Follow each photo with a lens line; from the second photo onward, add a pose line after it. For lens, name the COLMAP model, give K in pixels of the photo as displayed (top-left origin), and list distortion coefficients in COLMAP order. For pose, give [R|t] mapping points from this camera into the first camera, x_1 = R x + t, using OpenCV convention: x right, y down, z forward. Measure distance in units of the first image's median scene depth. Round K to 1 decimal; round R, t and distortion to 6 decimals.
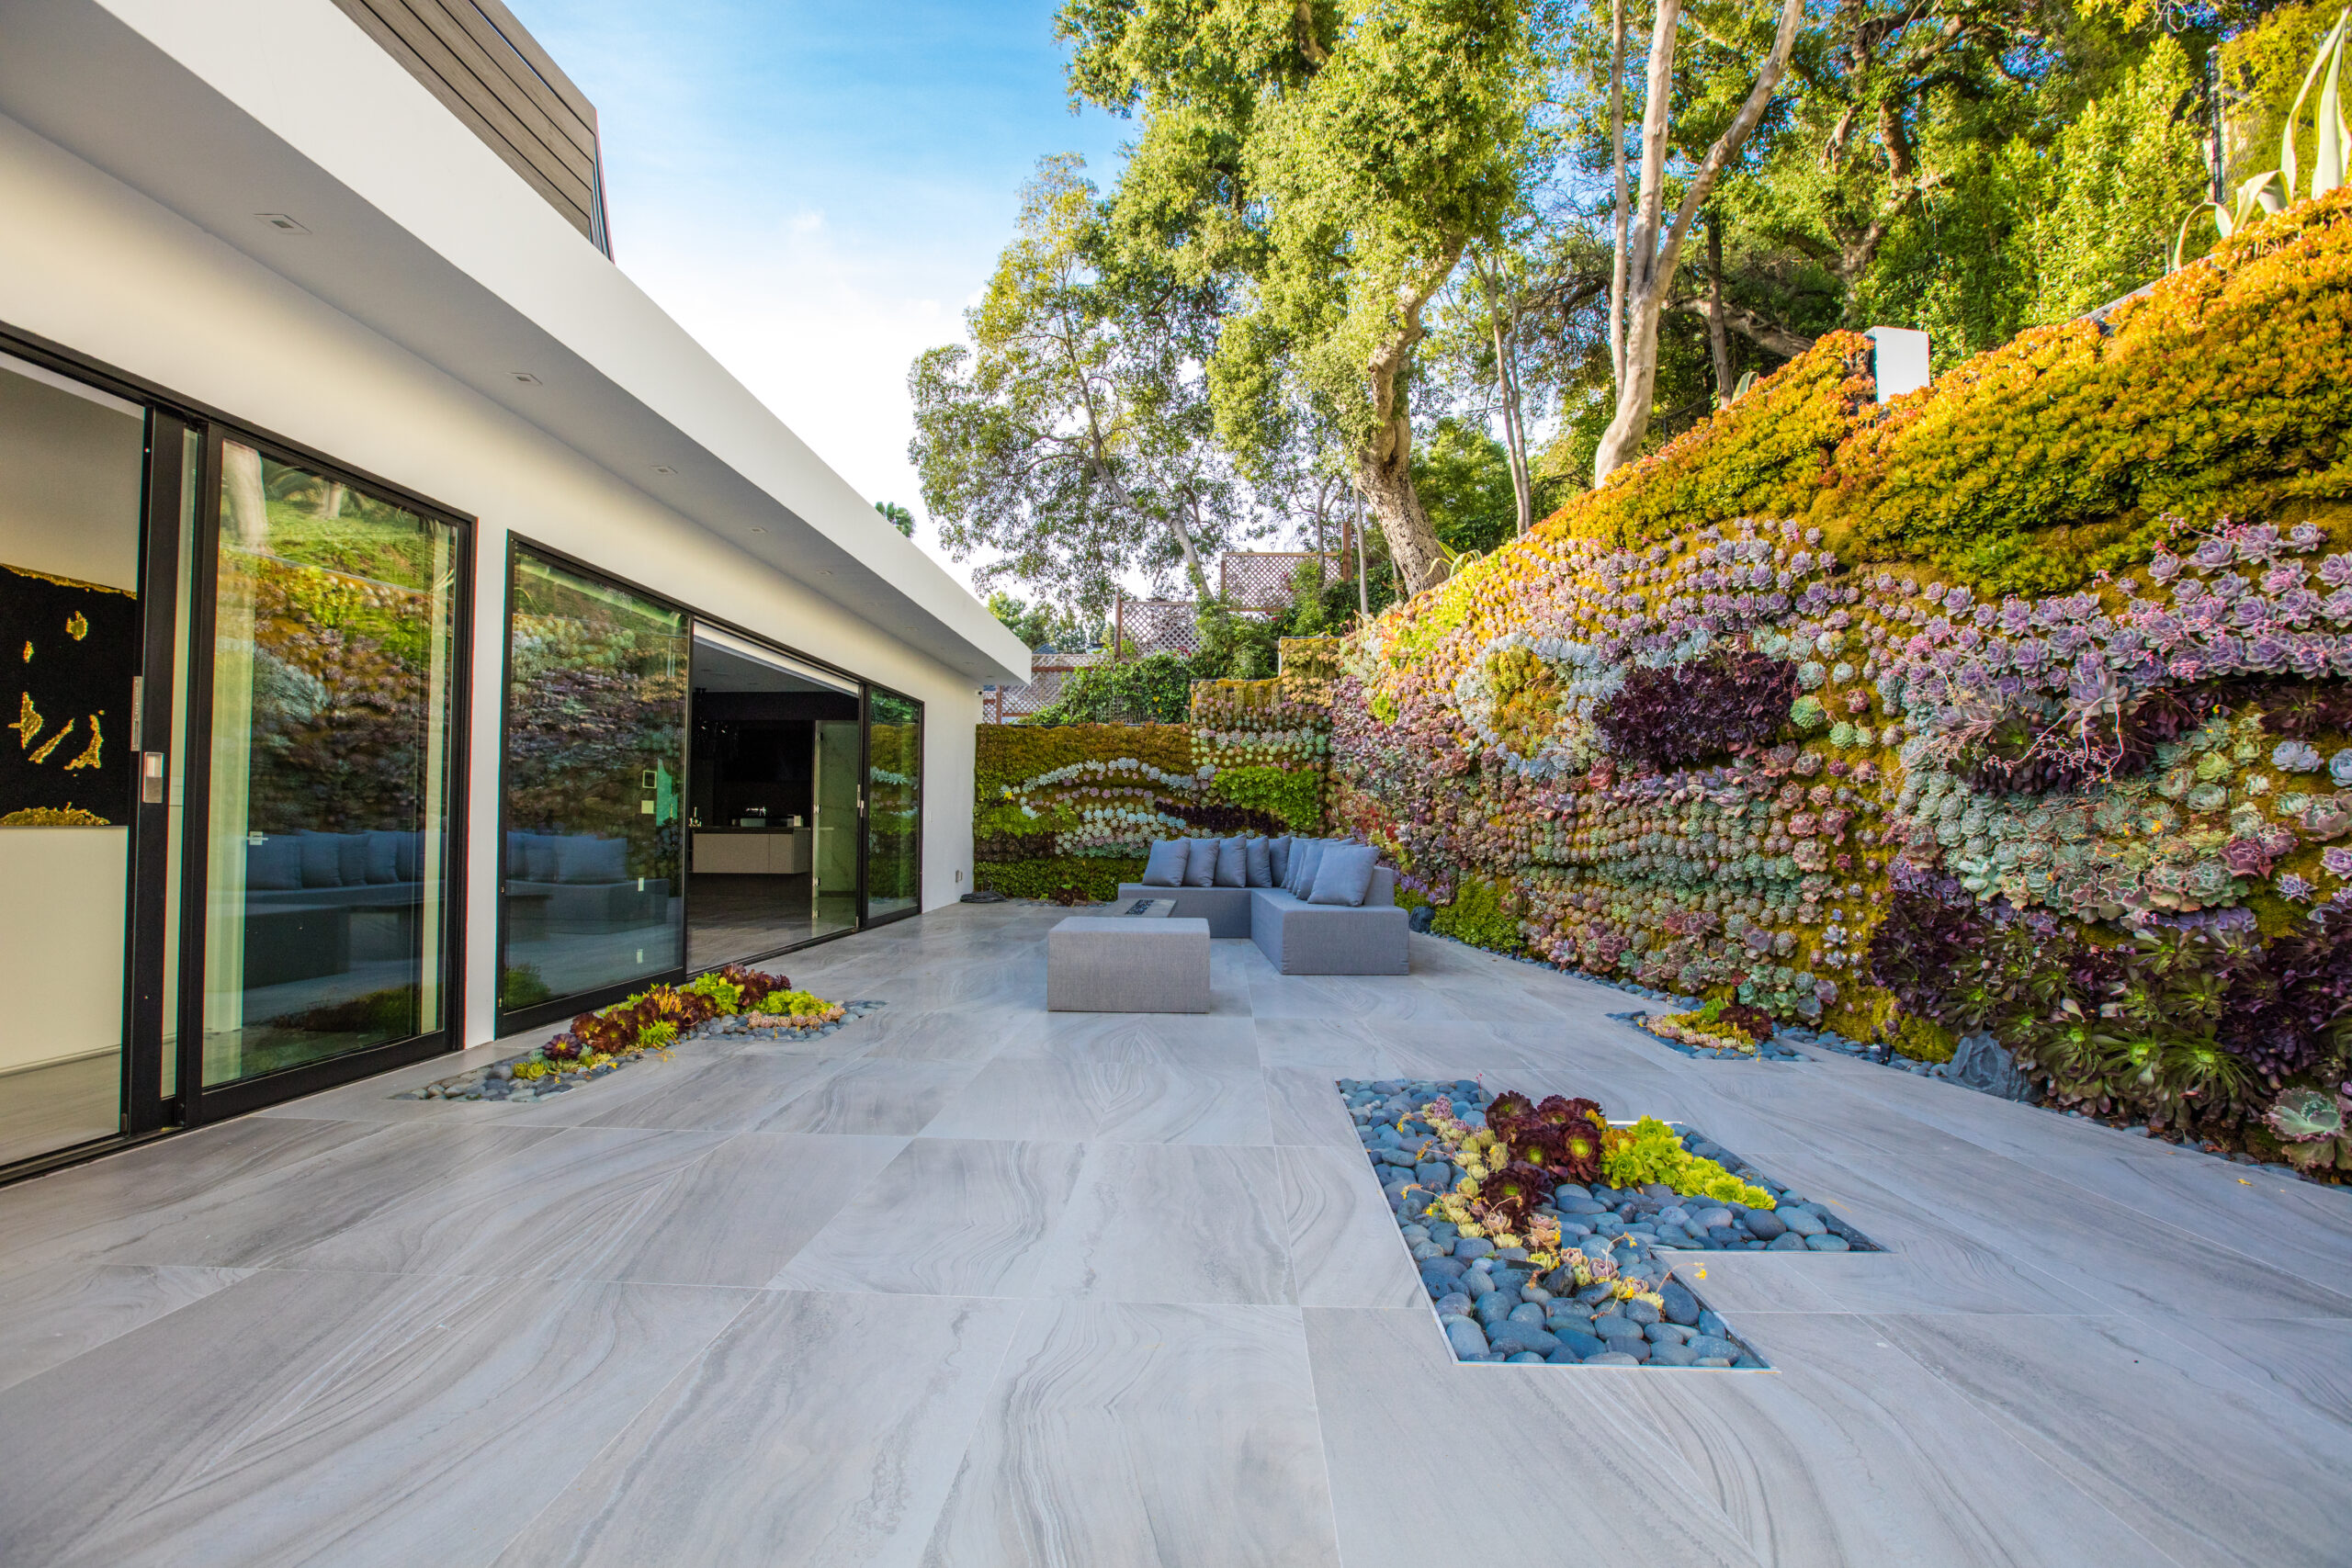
lens RADIAL K [[1080.6, 0, 1169.4], [0, 1080.6, 783.5], [0, 0, 1]] dist [-0.035537, 0.011133]
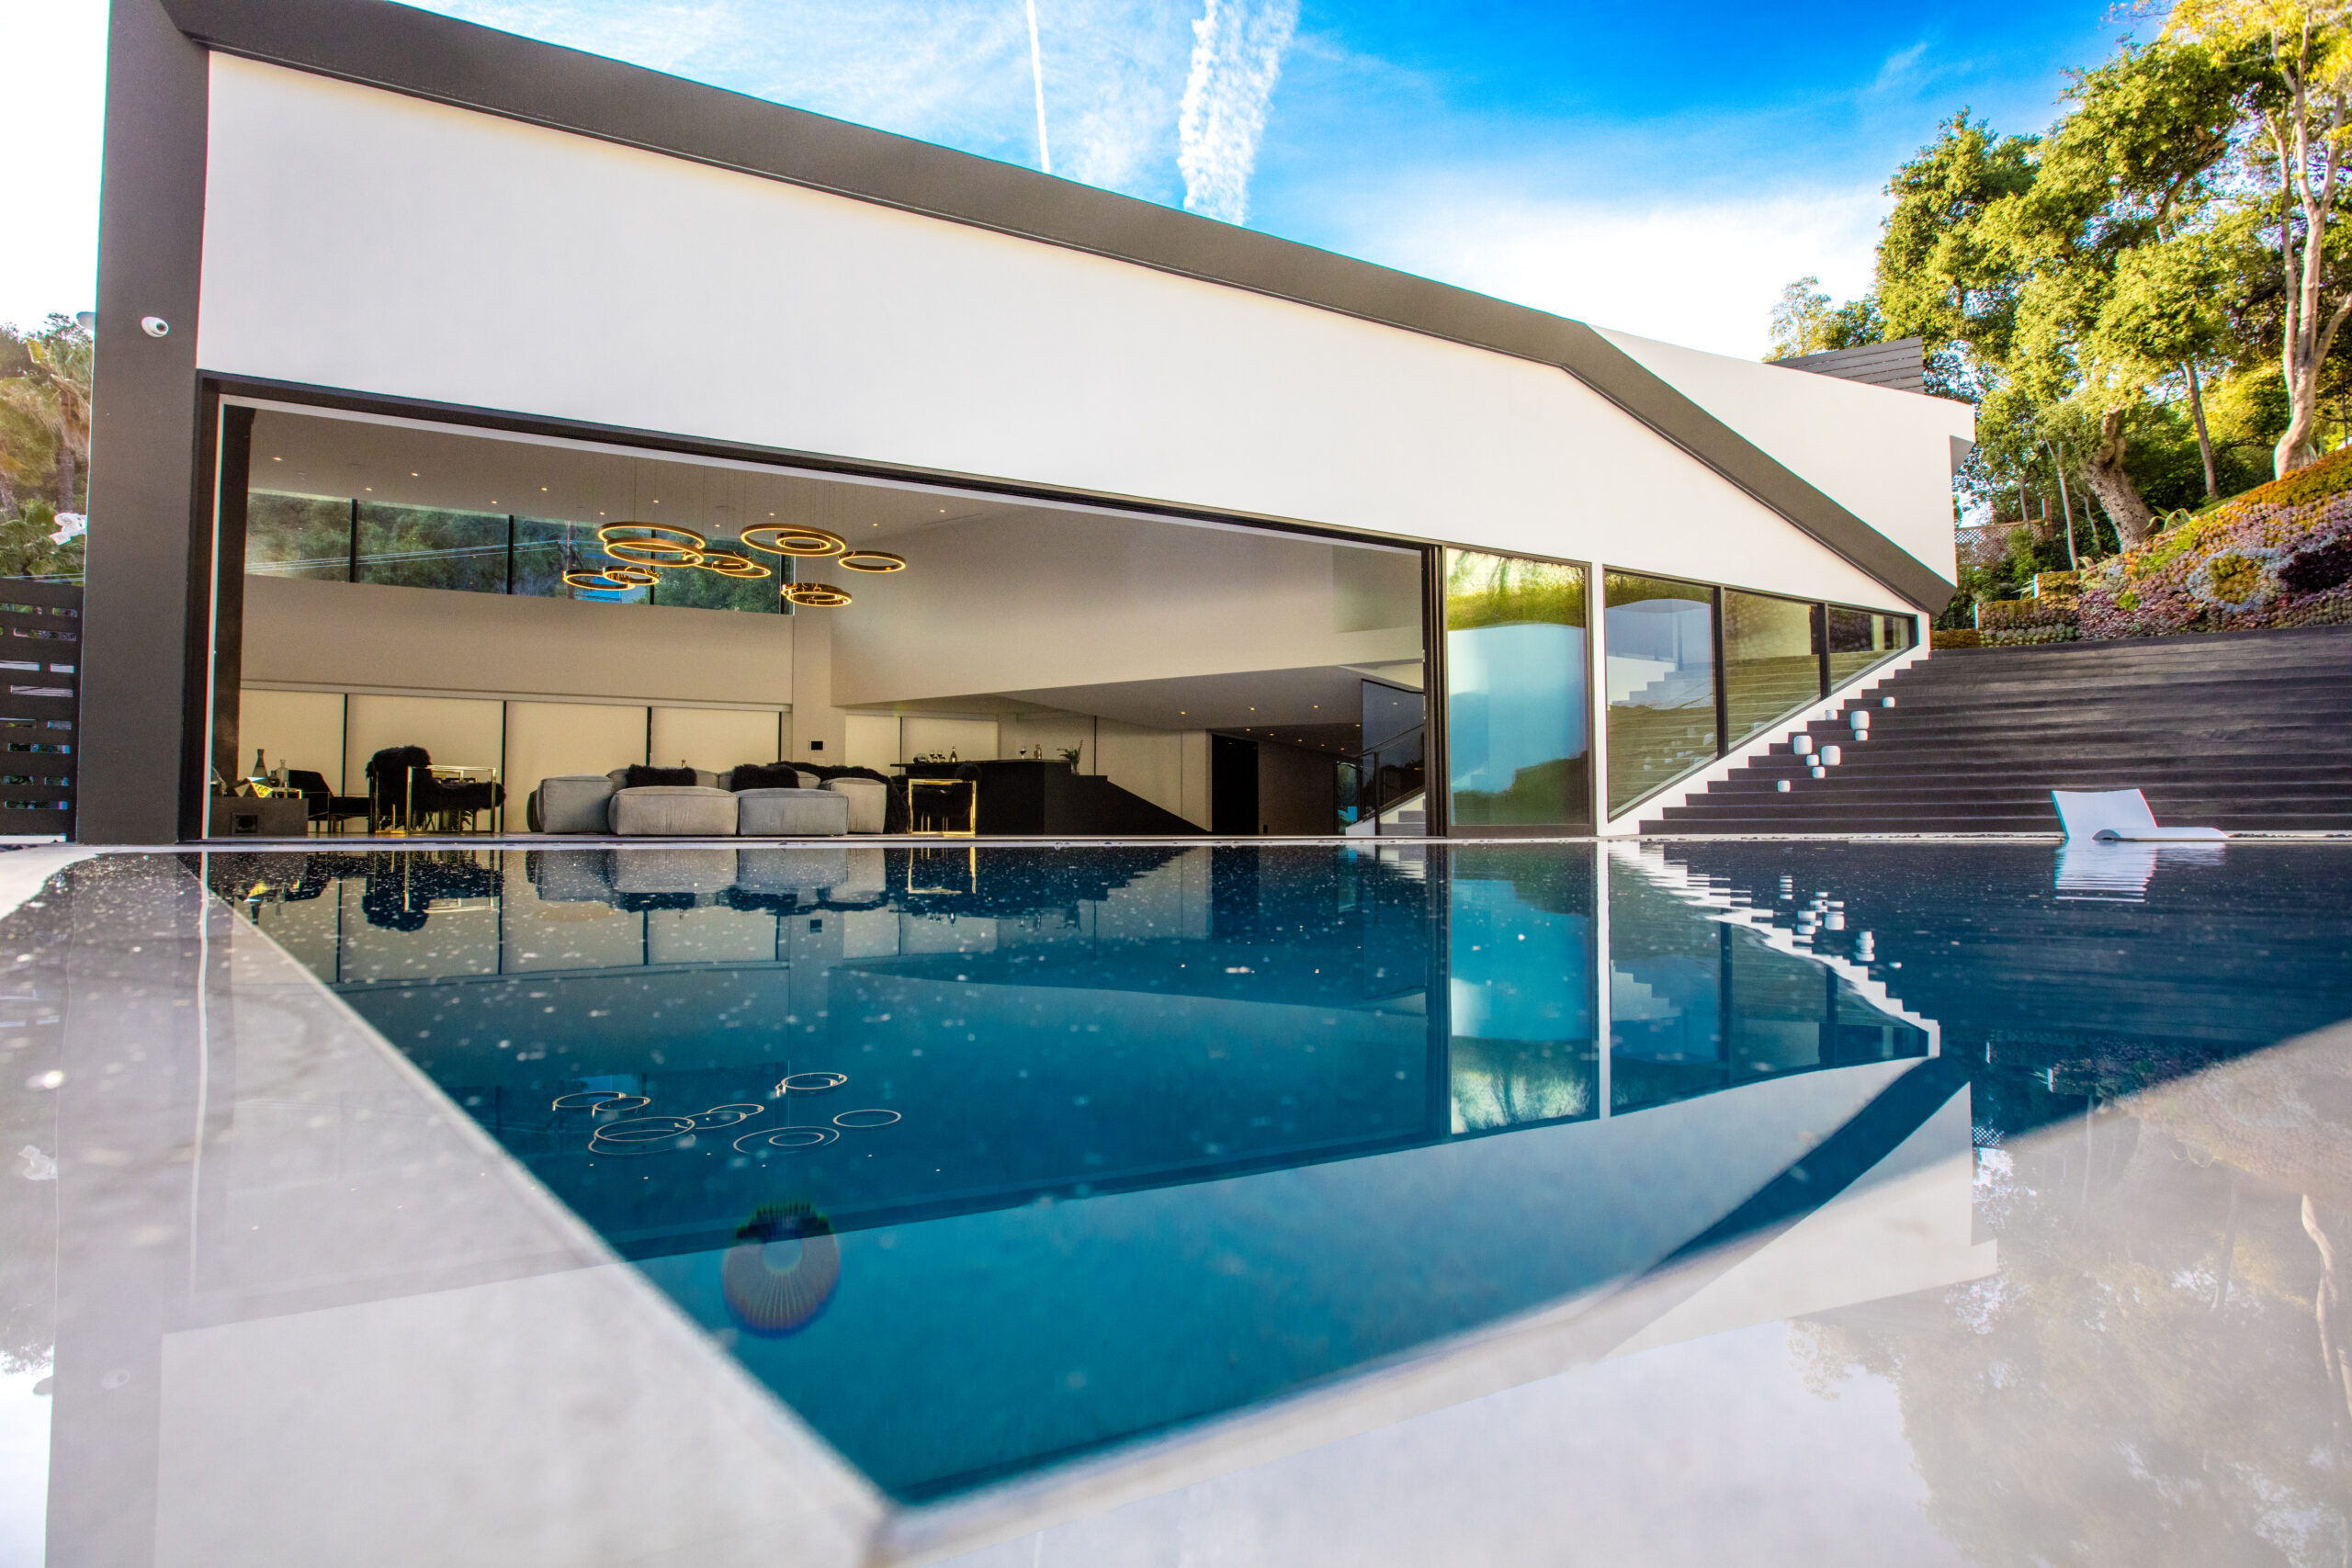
lens RADIAL K [[1080.6, 0, 1172.5], [0, 1080.6, 792.9], [0, 0, 1]] dist [-0.035537, 0.011133]
pose [[0.906393, -0.024105, -0.421747, -0.454945], [0.023575, 0.999701, -0.006472, 0.197954], [0.421777, -0.004077, 0.906691, -1.145836]]
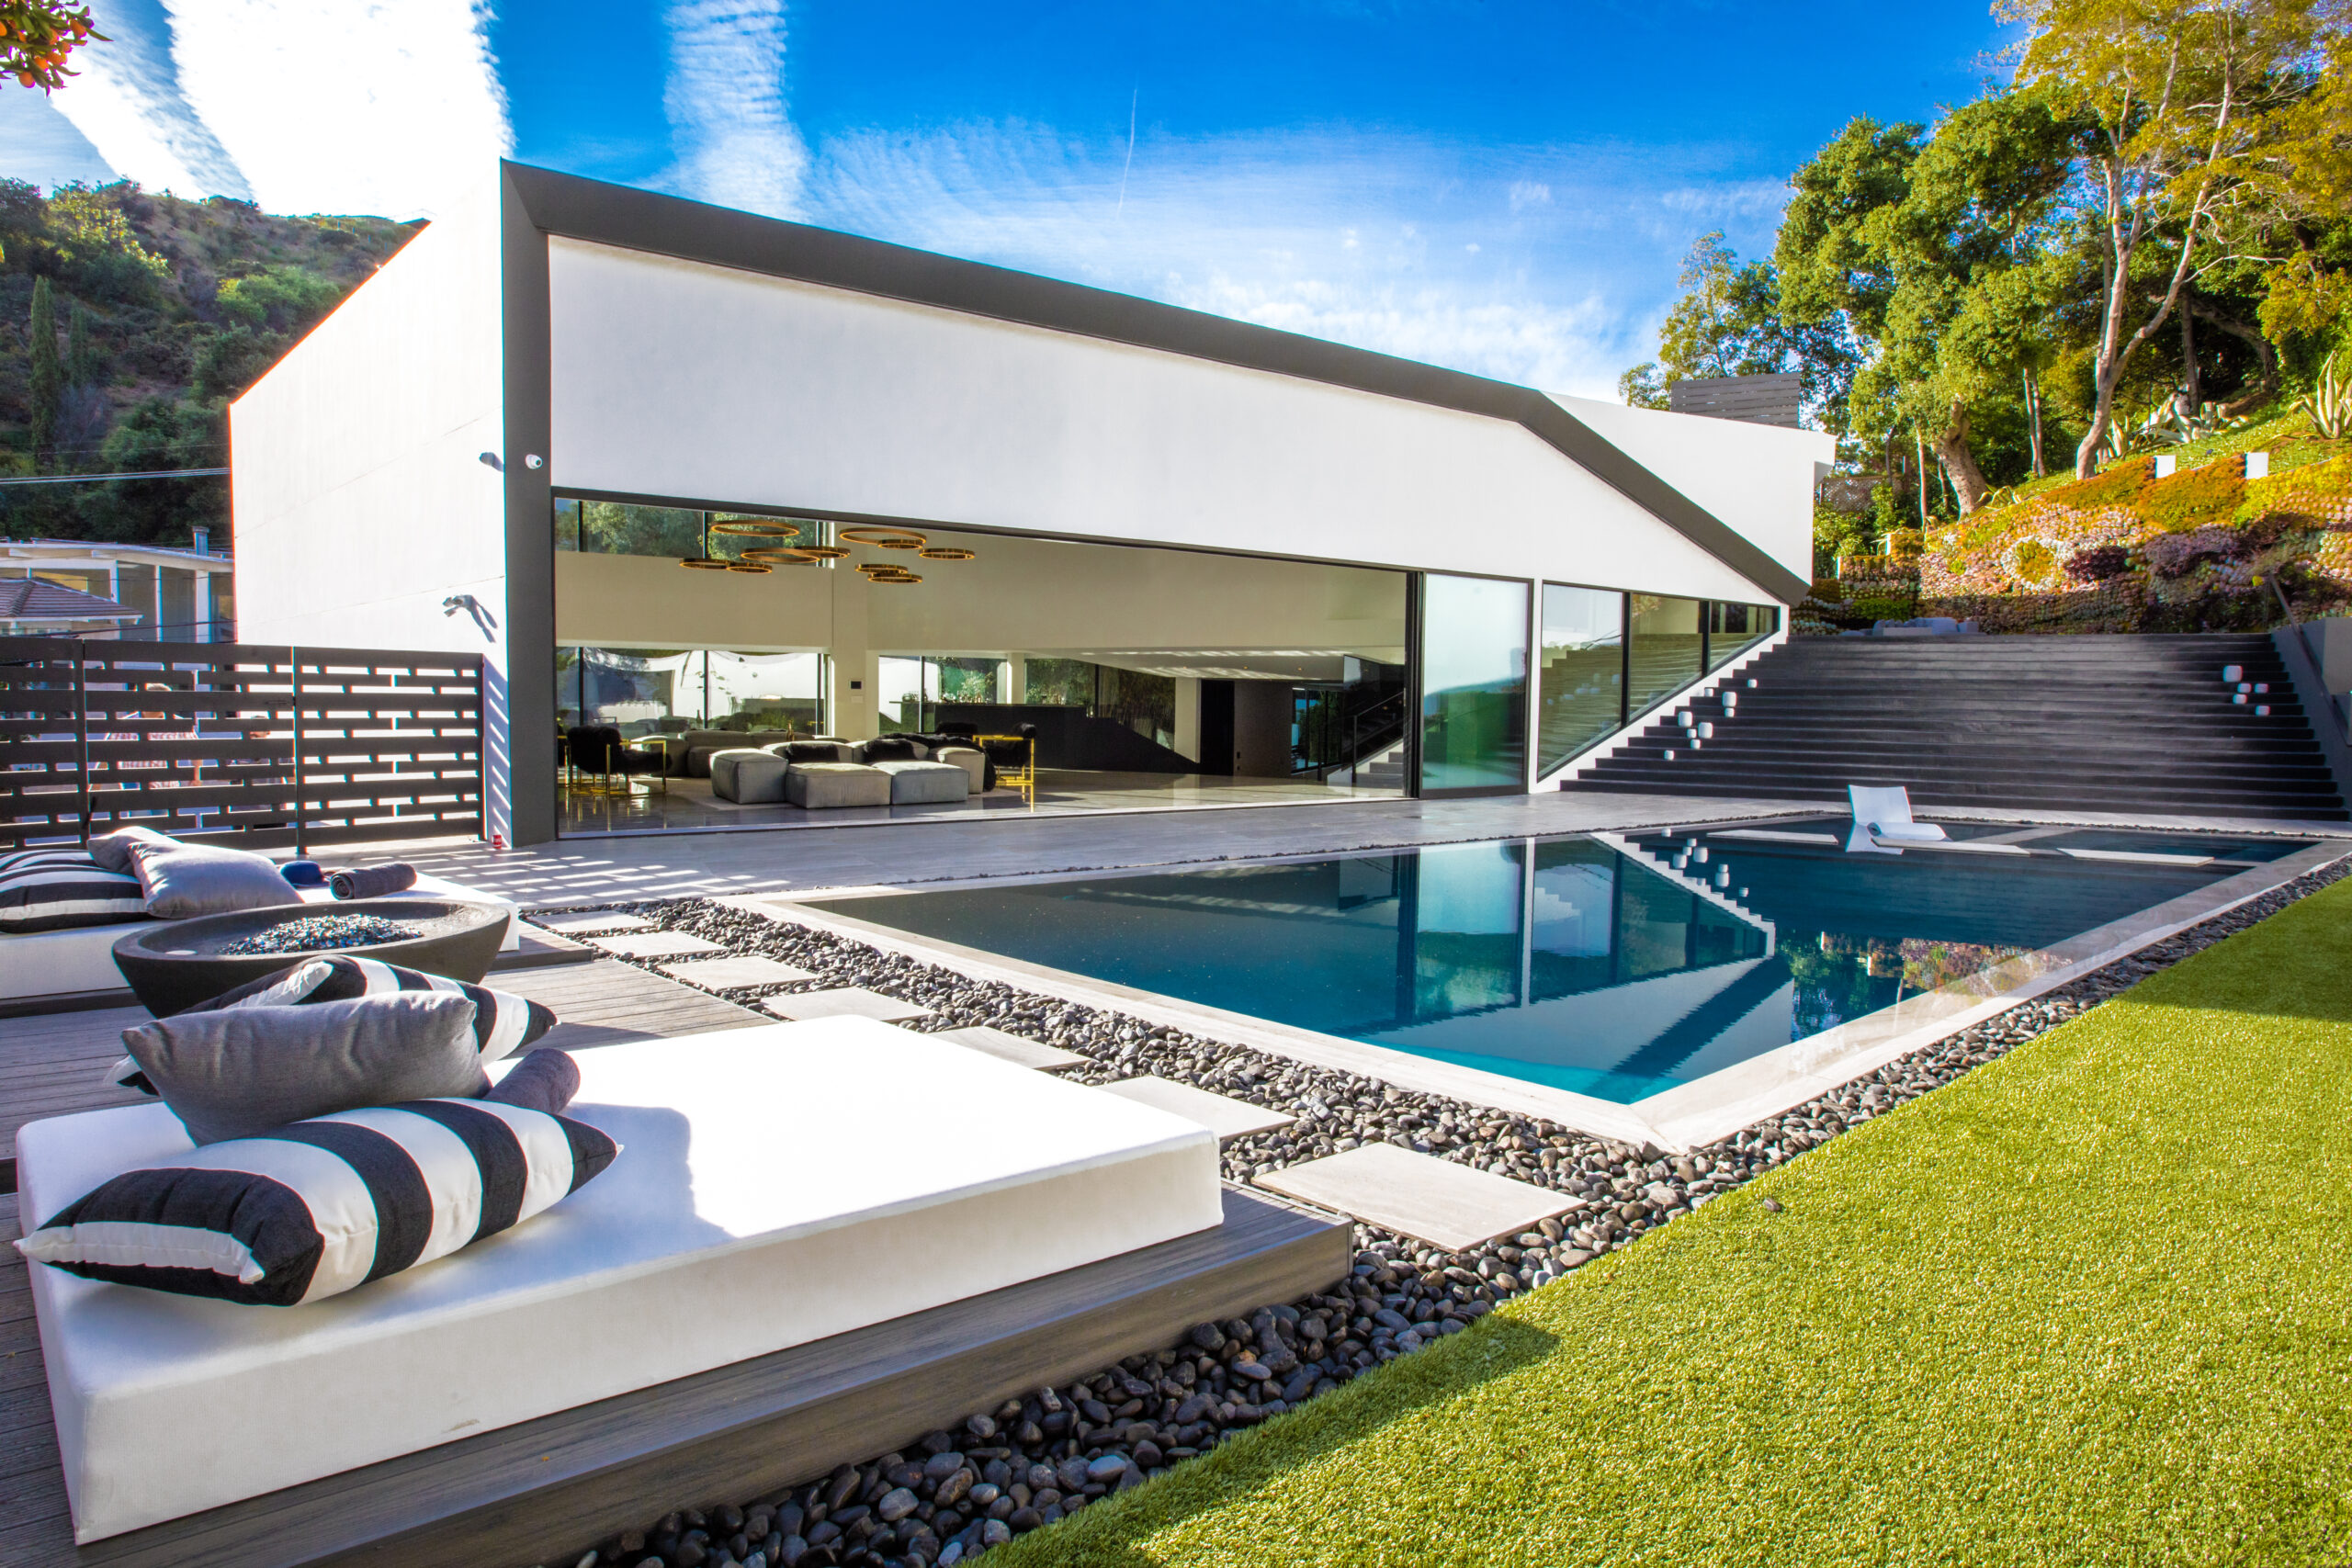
lens RADIAL K [[1080.6, 0, 1174.5], [0, 1080.6, 750.4], [0, 0, 1]] dist [-0.035537, 0.011133]
pose [[0.939513, 0.020678, -0.341889, -0.473902], [0.006488, 0.996922, 0.078127, 0.105936], [0.342452, -0.075620, 0.936487, -1.376908]]
